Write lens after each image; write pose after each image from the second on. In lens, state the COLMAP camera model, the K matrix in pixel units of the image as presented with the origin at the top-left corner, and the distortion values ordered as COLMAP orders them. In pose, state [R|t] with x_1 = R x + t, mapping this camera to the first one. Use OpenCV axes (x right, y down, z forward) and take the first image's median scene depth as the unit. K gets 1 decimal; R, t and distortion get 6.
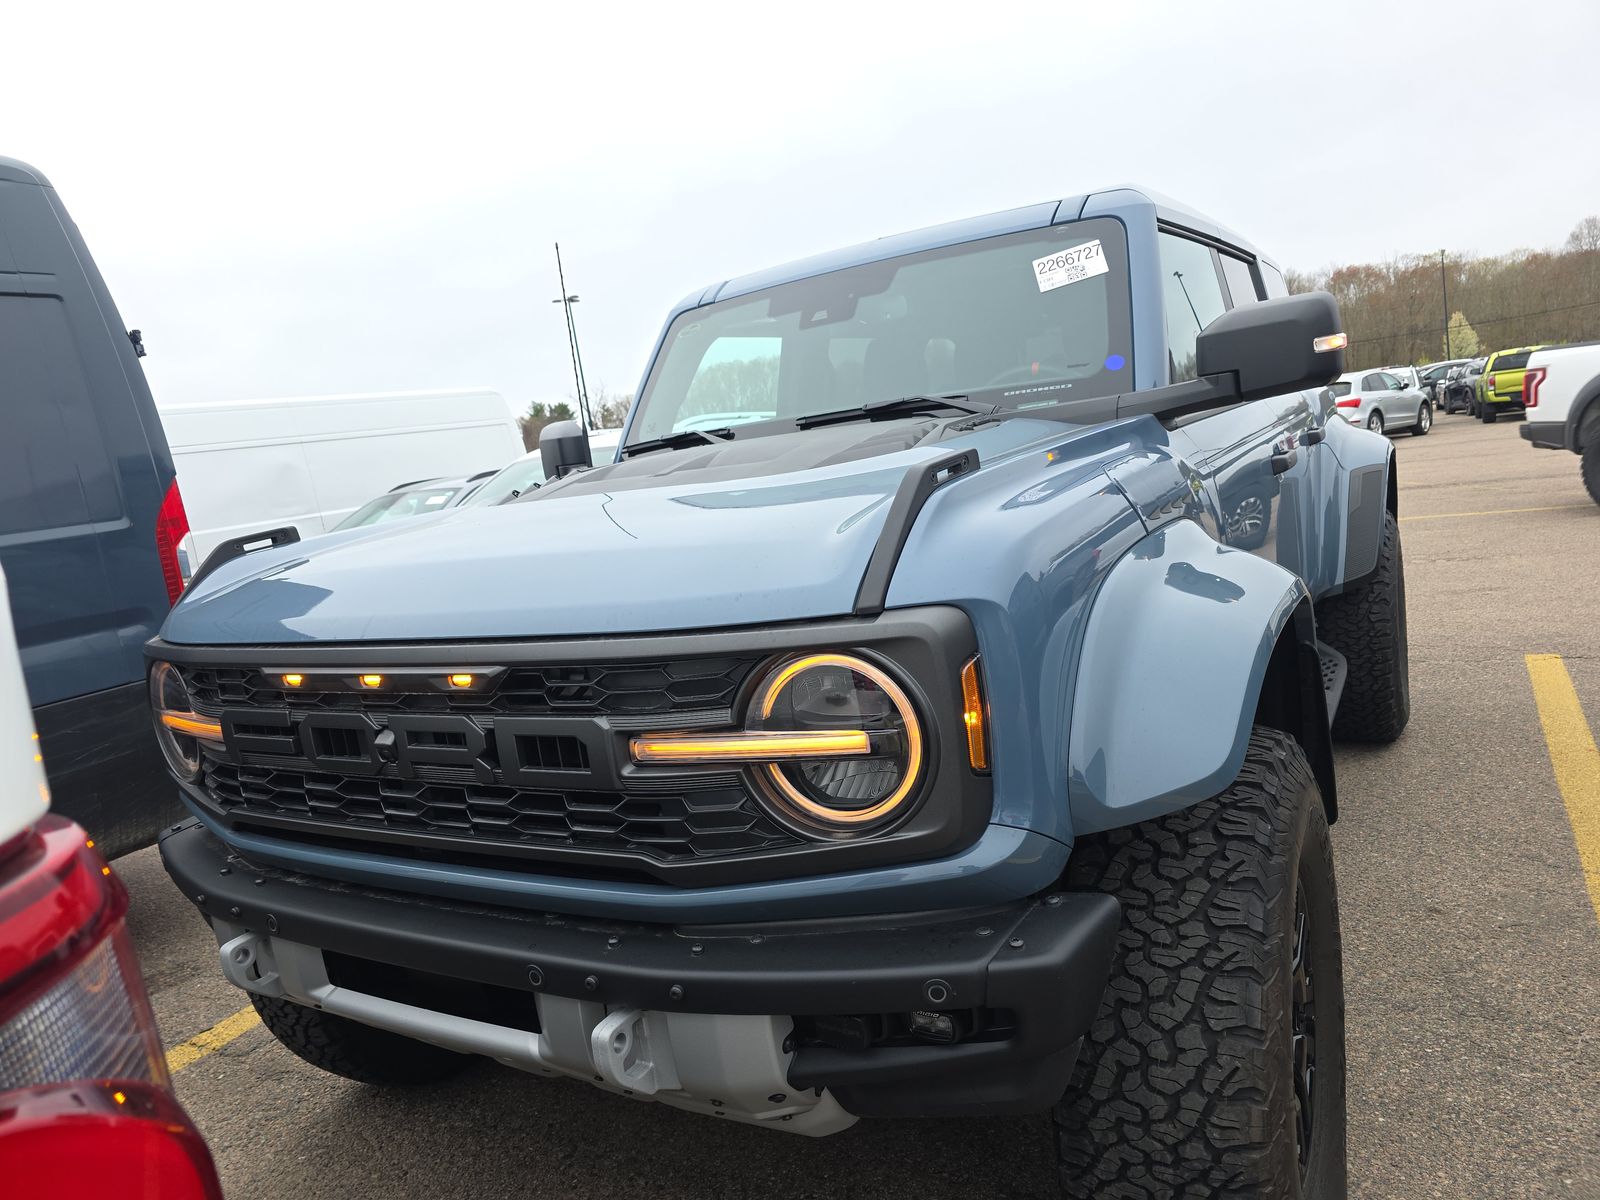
lens RADIAL K [[1061.9, 0, 797.5], [0, 1061.9, 597.3], [0, 0, 1]] dist [0.038593, -0.019511]
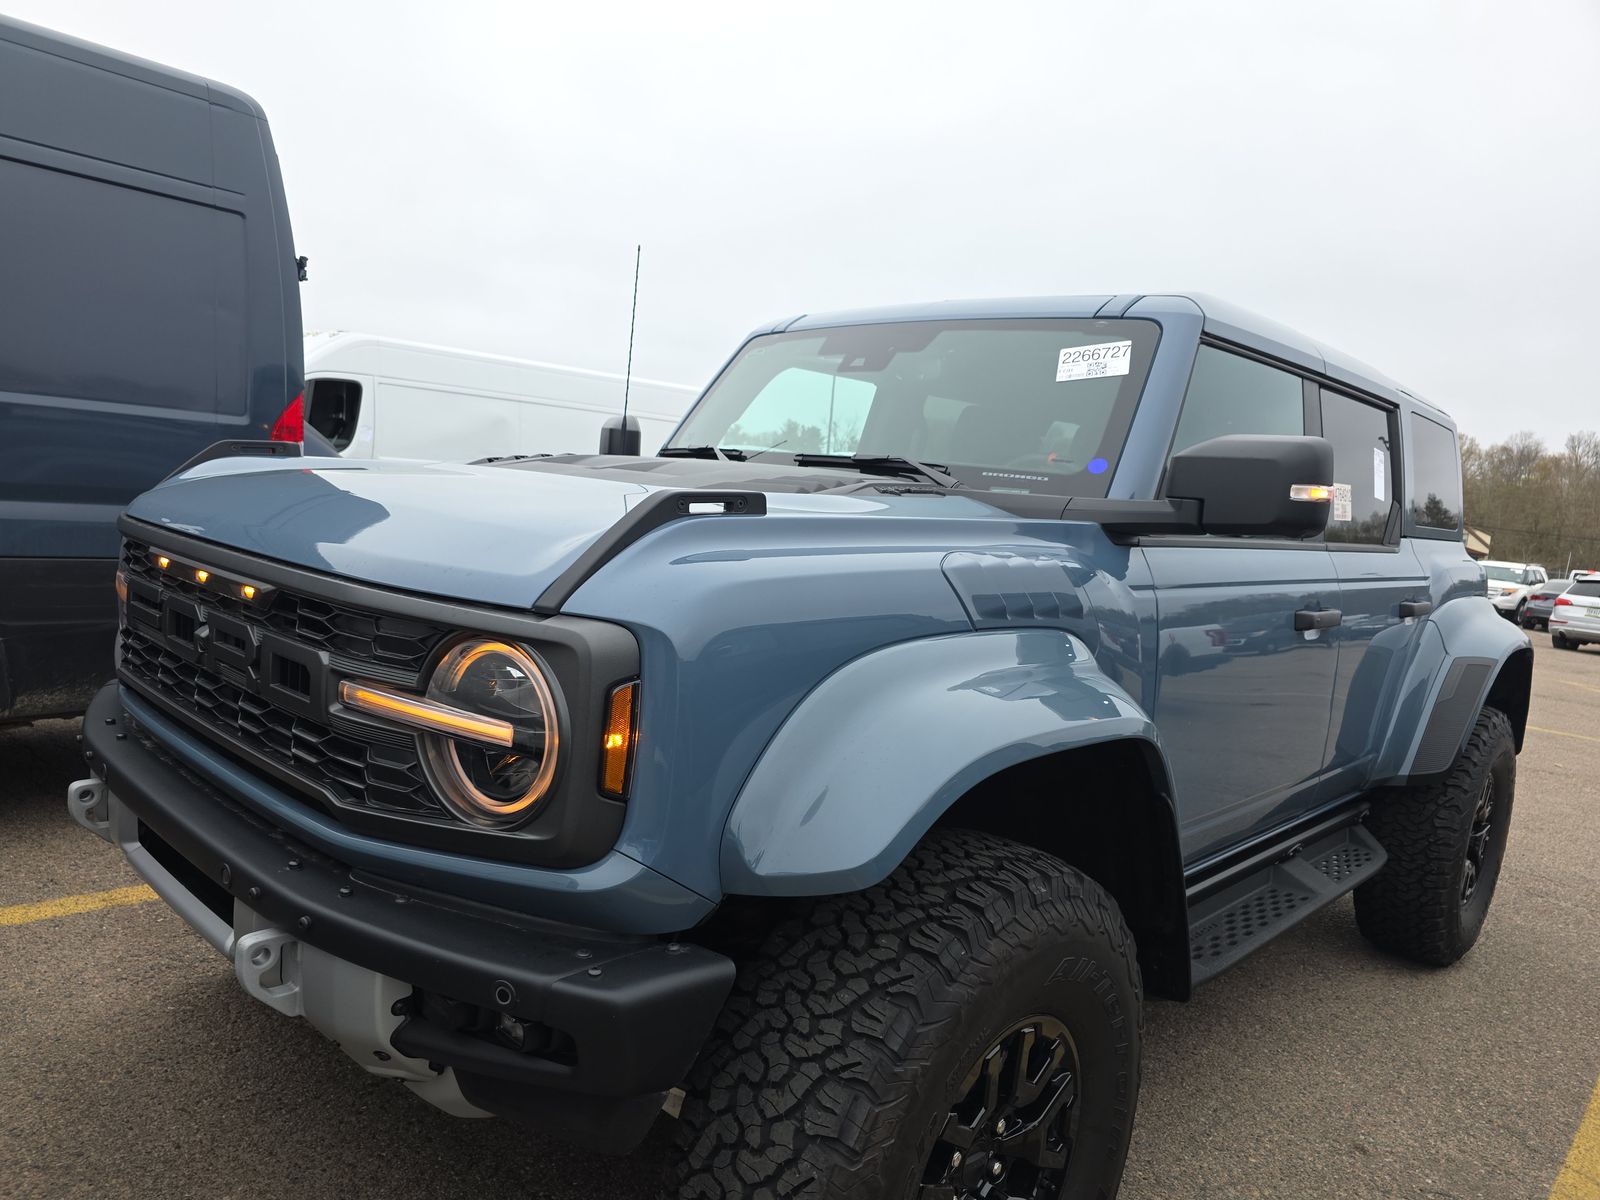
lens RADIAL K [[1061.9, 0, 805.4], [0, 1061.9, 610.0], [0, 0, 1]] dist [0.038593, -0.019511]
pose [[0.951511, 0.245307, -0.185612, 0.410914], [-0.251002, 0.967958, -0.007457, -0.035570], [0.177836, 0.053684, 0.982595, 0.036743]]
